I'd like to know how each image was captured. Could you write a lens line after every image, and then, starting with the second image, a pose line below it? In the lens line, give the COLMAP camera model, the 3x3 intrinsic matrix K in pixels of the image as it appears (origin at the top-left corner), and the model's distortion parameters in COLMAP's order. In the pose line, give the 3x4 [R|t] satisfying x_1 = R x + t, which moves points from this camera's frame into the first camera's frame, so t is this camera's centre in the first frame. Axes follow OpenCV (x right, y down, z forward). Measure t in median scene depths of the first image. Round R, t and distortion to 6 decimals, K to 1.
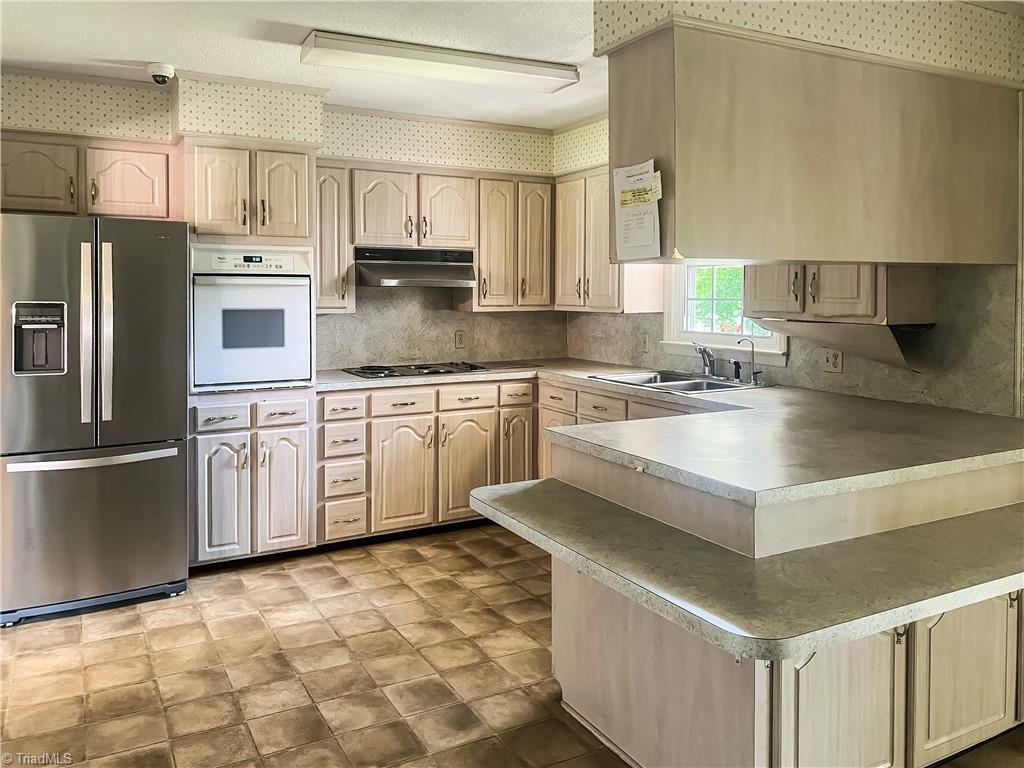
lens RADIAL K [[776.5, 0, 512.0], [0, 776.5, 384.0], [0, 0, 1]] dist [0.063990, -0.000823]
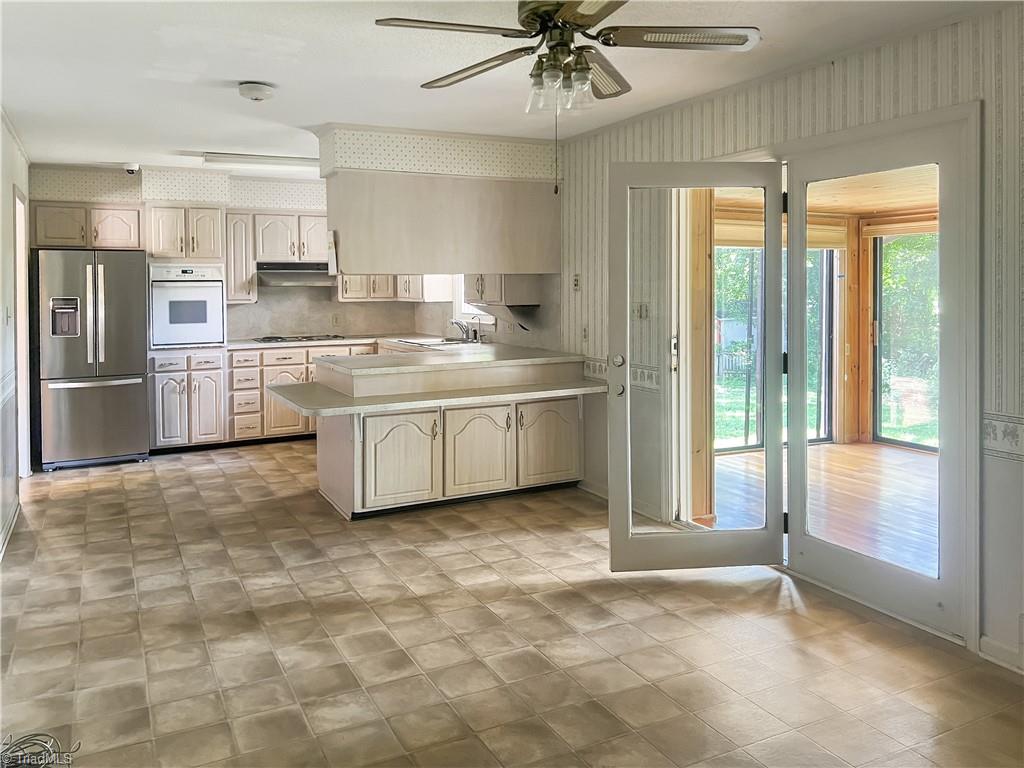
lens RADIAL K [[823.2, 0, 512.8], [0, 823.2, 374.0], [0, 0, 1]] dist [0.097253, 0.001541]
pose [[0.999777, -0.009027, -0.019086, 0.399647], [0.008777, 0.999875, -0.013116, 0.091961], [0.019202, 0.012945, 0.999732, -0.785576]]
